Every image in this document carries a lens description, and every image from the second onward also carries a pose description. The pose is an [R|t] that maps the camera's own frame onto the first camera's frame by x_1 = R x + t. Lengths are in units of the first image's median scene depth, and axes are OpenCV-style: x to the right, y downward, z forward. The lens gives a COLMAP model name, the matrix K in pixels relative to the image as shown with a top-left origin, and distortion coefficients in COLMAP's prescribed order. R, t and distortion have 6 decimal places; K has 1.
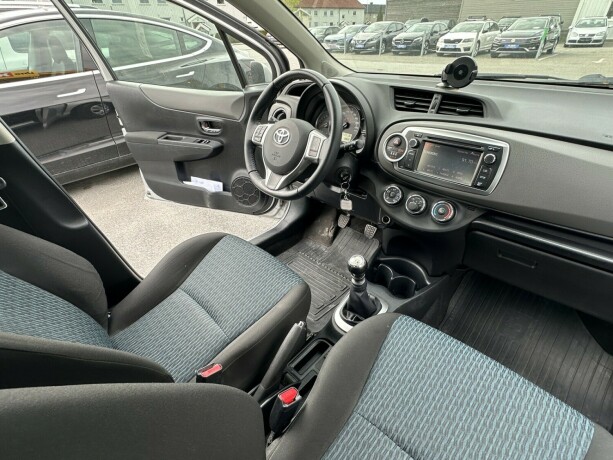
lens RADIAL K [[304.8, 0, 306.8], [0, 304.8, 230.0], [0, 0, 1]] dist [-0.005149, -0.000029]
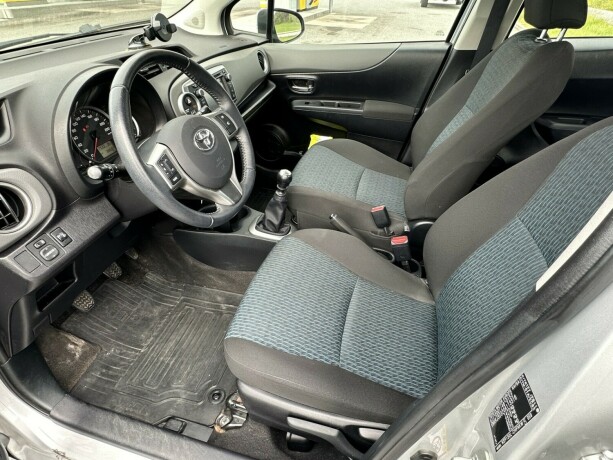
lens RADIAL K [[333.4, 0, 305.8], [0, 333.4, 231.9], [0, 0, 1]] dist [-0.006383, -0.001896]
pose [[-0.470316, -0.527503, 0.707491, -0.771491], [0.483185, 0.516927, 0.706625, -0.557749], [-0.738468, 0.674186, 0.011762, 0.833869]]
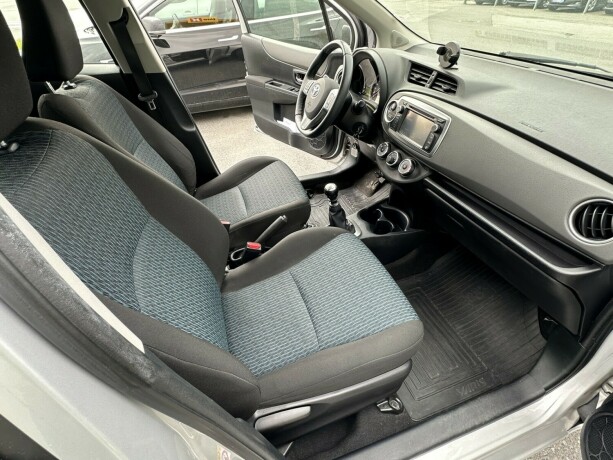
lens RADIAL K [[304.8, 0, 306.5], [0, 304.8, 229.6], [0, 0, 1]] dist [-0.005149, -0.000029]
pose [[0.895298, 0.290203, -0.337970, 0.471283], [-0.248436, 0.955019, 0.161923, 0.070409], [0.369758, -0.061005, 0.927123, -0.290617]]
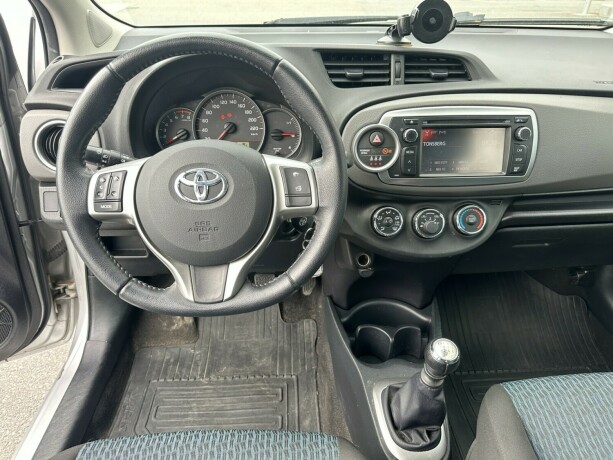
lens RADIAL K [[442.5, 0, 308.7], [0, 442.5, 235.1], [0, 0, 1]] dist [0.024590, -0.023655]
pose [[0.685332, -0.360762, 0.632591, -0.364943], [0.372135, 0.920177, 0.121610, -0.233456], [-0.625968, 0.152066, 0.764879, 0.379705]]
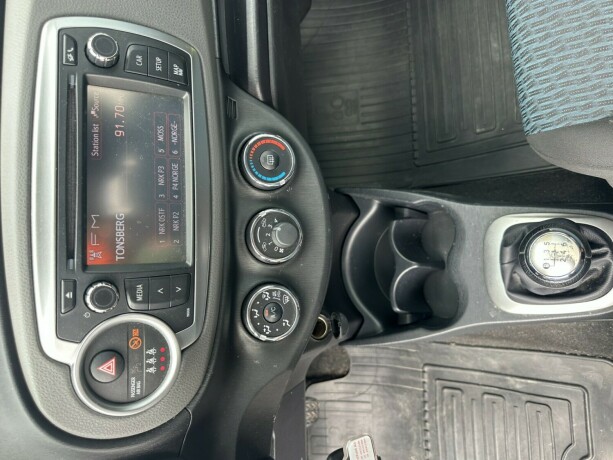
lens RADIAL K [[442.5, 0, 307.8], [0, 442.5, 229.2], [0, 0, 1]] dist [0.024590, -0.023655]
pose [[-0.532027, -0.664475, 0.524805, 0.063274], [0.843212, -0.359363, 0.399814, -0.218007], [-0.077071, 0.655234, 0.751484, 0.521905]]
